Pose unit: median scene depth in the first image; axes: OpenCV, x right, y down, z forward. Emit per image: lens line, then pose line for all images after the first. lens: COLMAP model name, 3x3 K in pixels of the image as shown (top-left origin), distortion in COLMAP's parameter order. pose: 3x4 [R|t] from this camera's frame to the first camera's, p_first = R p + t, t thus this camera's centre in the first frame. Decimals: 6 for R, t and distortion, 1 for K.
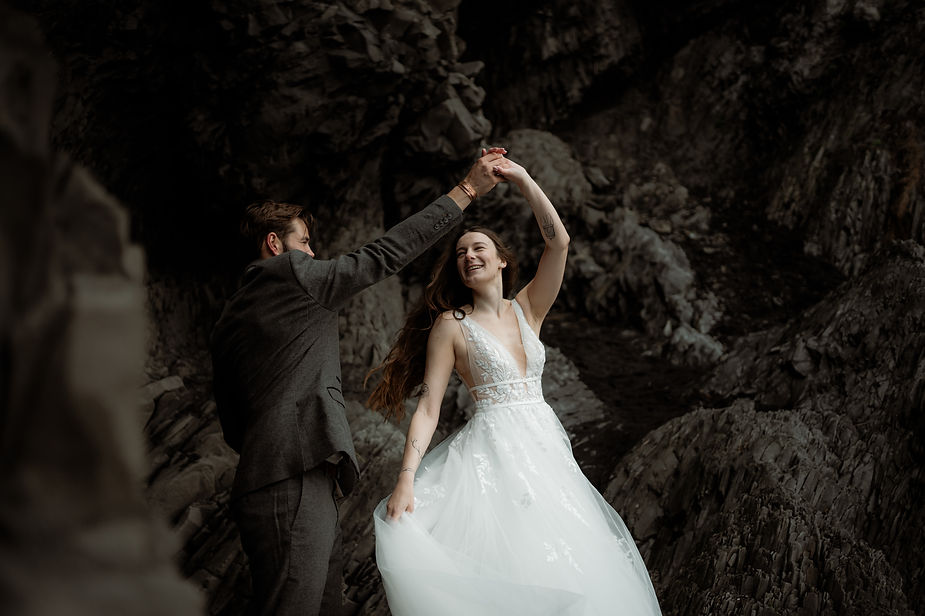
lens RADIAL K [[920.7, 0, 462.5], [0, 920.7, 308.0], [0, 0, 1]] dist [-0.035617, 0.146721]
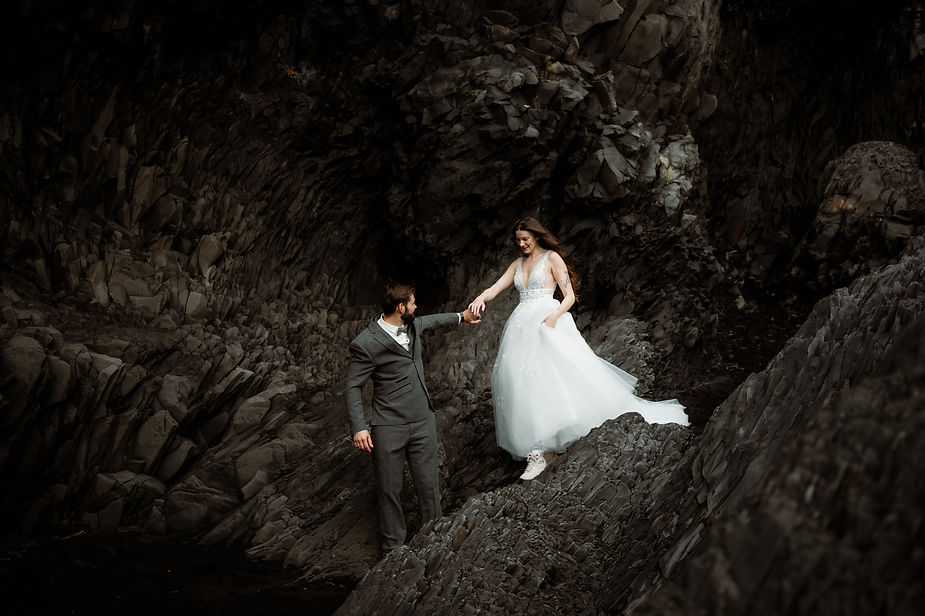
lens RADIAL K [[920.7, 0, 462.5], [0, 920.7, 308.0], [0, 0, 1]] dist [-0.035617, 0.146721]
pose [[0.828912, -0.029732, -0.558589, 0.518675], [0.014800, 0.999403, -0.031234, 0.002498], [0.559183, 0.017623, 0.828857, -0.038130]]
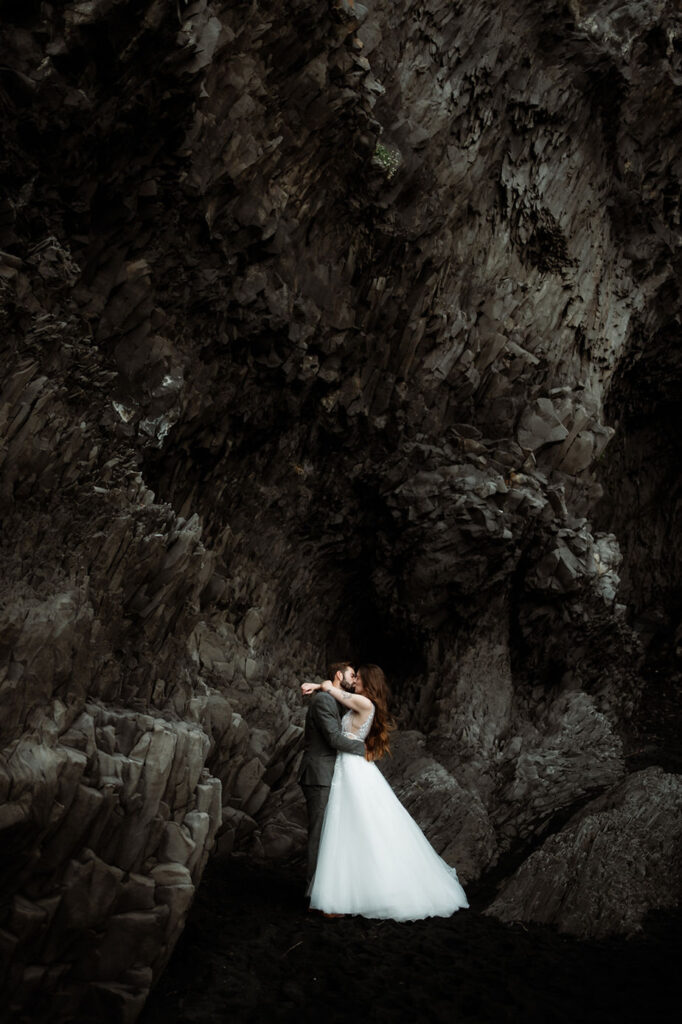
lens RADIAL K [[1096.2, 0, 319.9], [0, 1096.2, 511.6], [0, 0, 1]] dist [0.001227, 0.026762]
pose [[0.889713, -0.059252, -0.452658, 0.451899], [-0.019199, 0.985808, -0.166777, -0.003629], [0.456116, 0.157074, 0.875949, -0.652629]]
